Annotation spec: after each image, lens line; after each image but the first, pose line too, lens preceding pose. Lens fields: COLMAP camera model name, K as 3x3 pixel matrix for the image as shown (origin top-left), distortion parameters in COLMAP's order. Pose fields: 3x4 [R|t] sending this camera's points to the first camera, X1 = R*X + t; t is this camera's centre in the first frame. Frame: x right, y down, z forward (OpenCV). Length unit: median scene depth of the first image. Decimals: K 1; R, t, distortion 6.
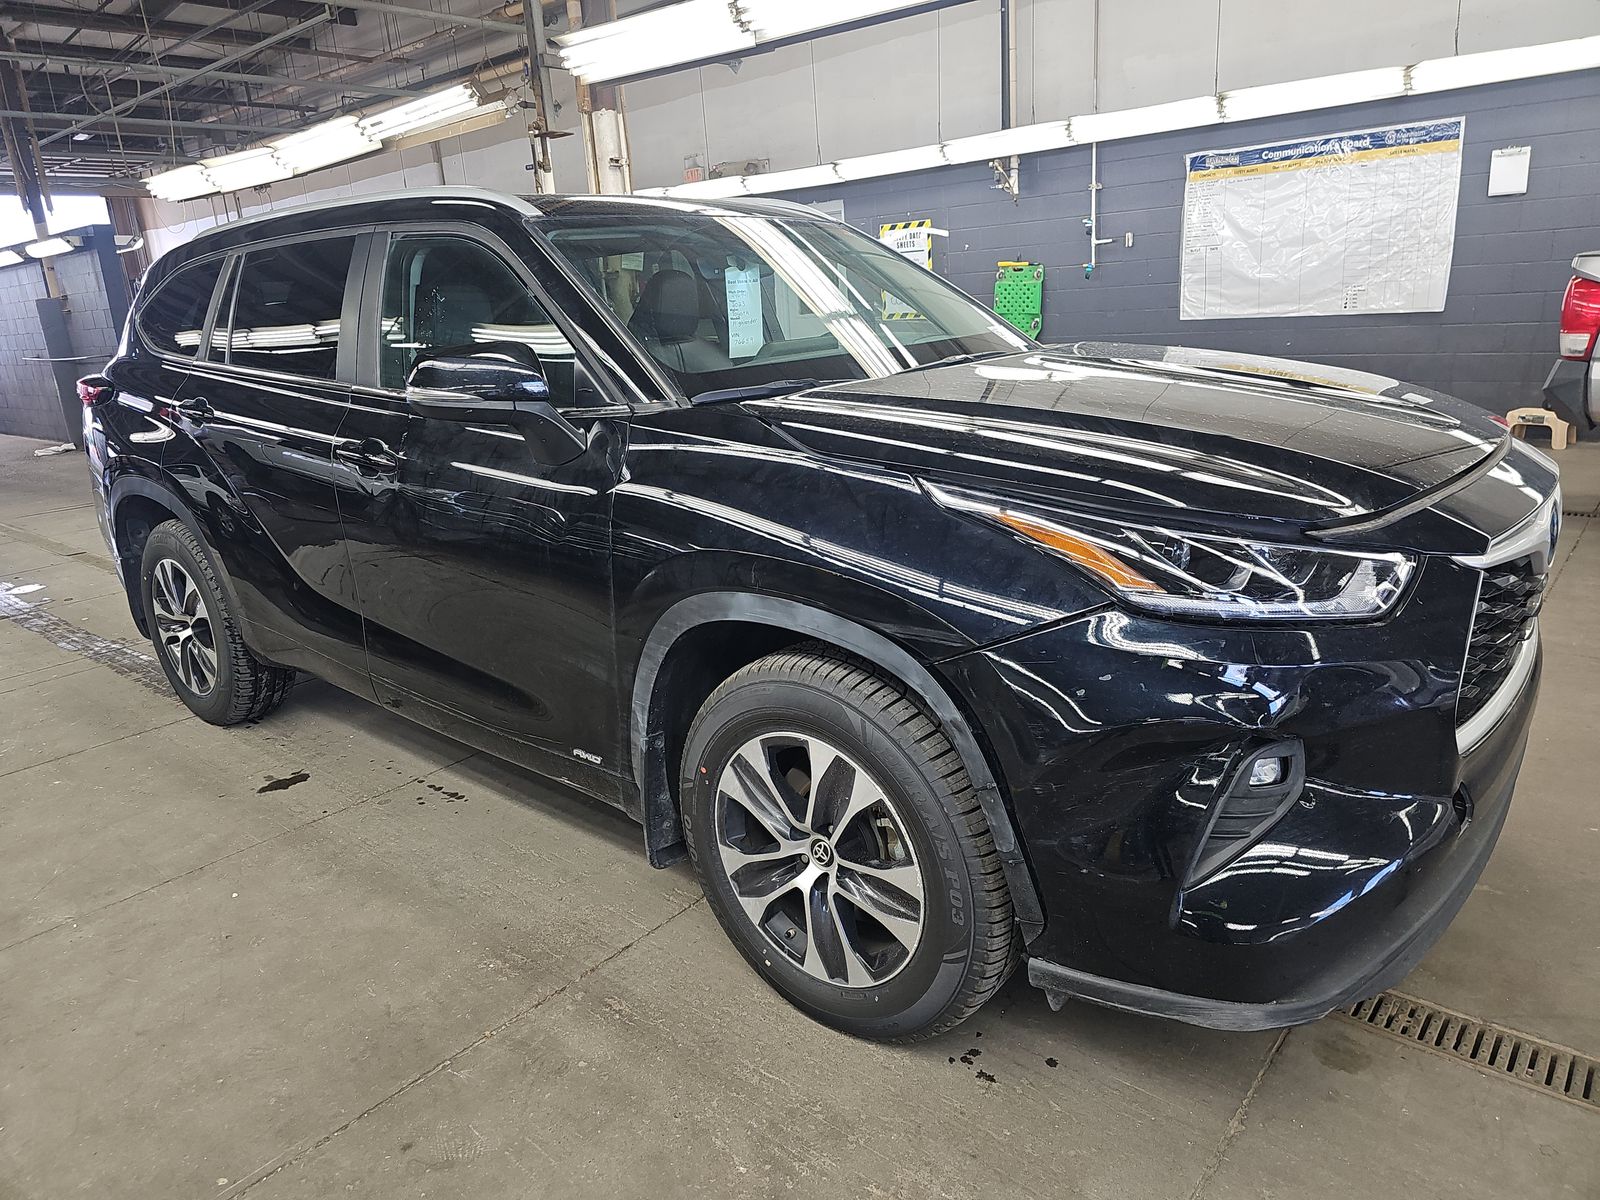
lens RADIAL K [[1068.3, 0, 794.9], [0, 1068.3, 591.3], [0, 0, 1]] dist [0.010146, -0.013041]
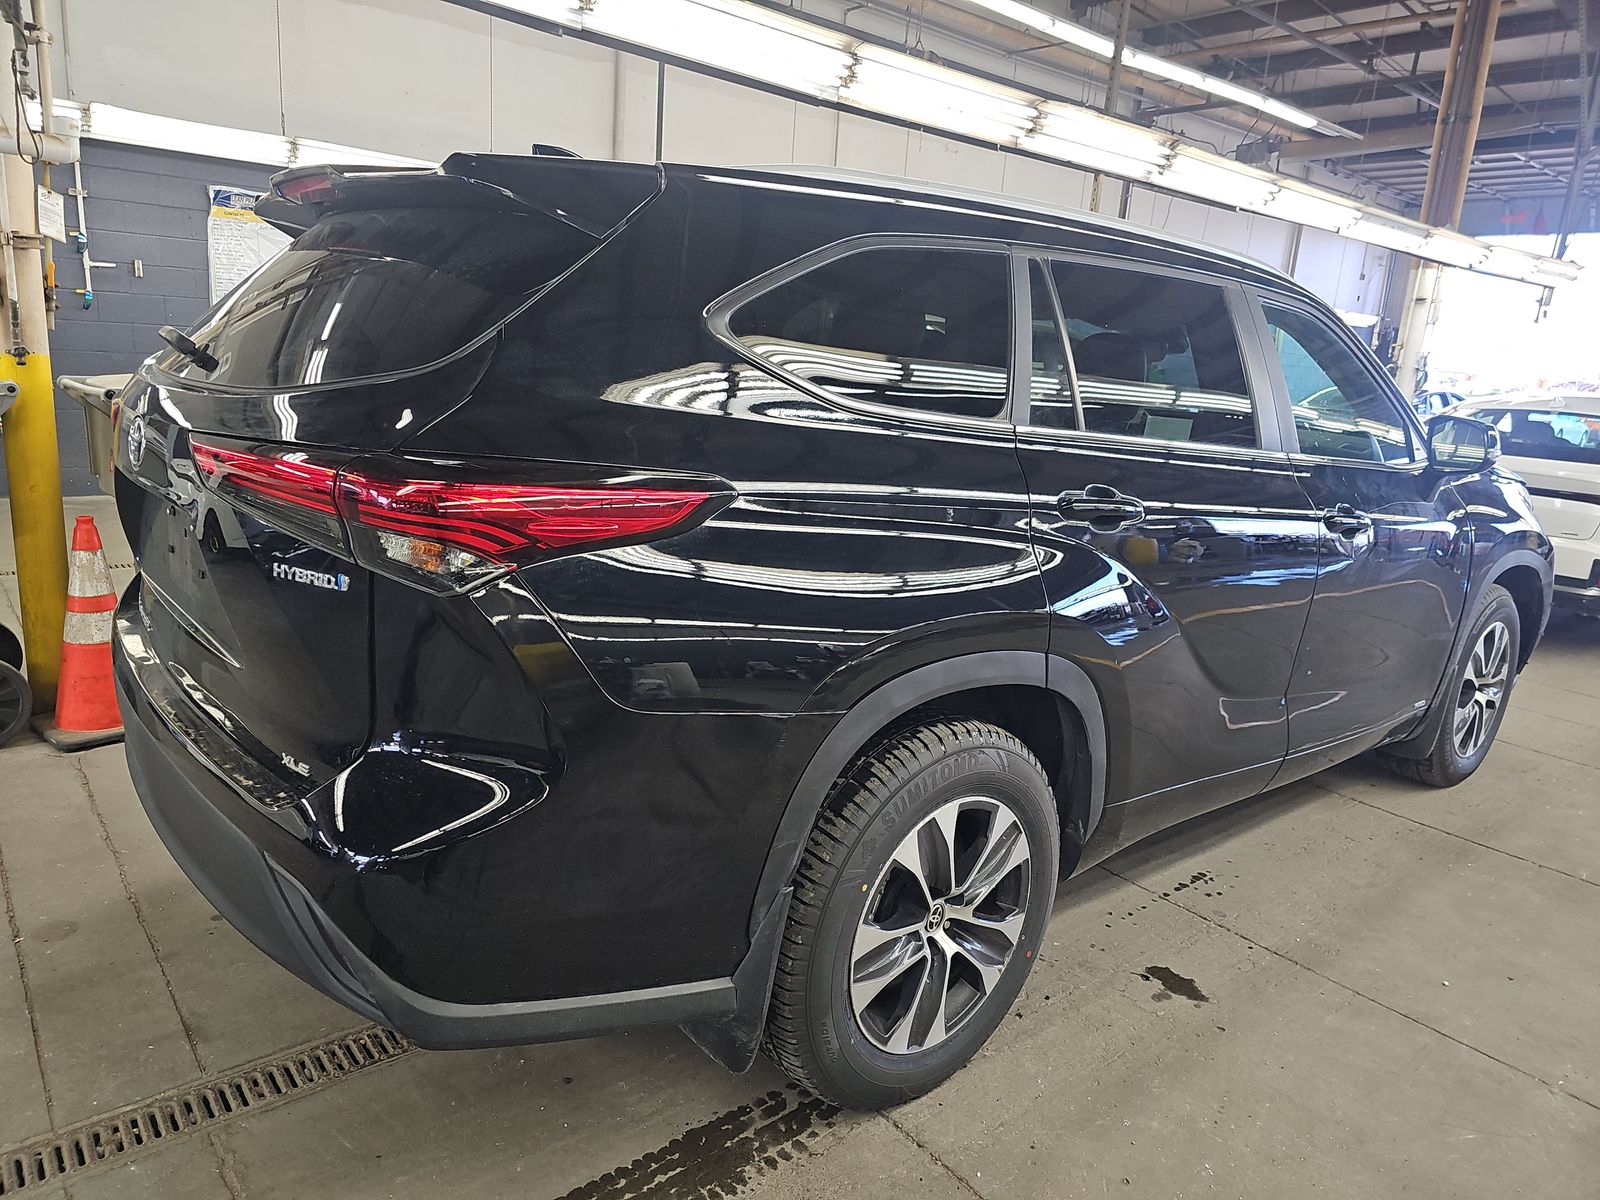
lens RADIAL K [[1068.3, 0, 794.3], [0, 1068.3, 609.6], [0, 0, 1]] dist [0.010146, -0.013041]
pose [[0.160345, -0.161709, 0.973725, -0.482444], [0.190979, 0.972930, 0.130128, -0.089996], [-0.968409, 0.165095, 0.186887, 0.428662]]
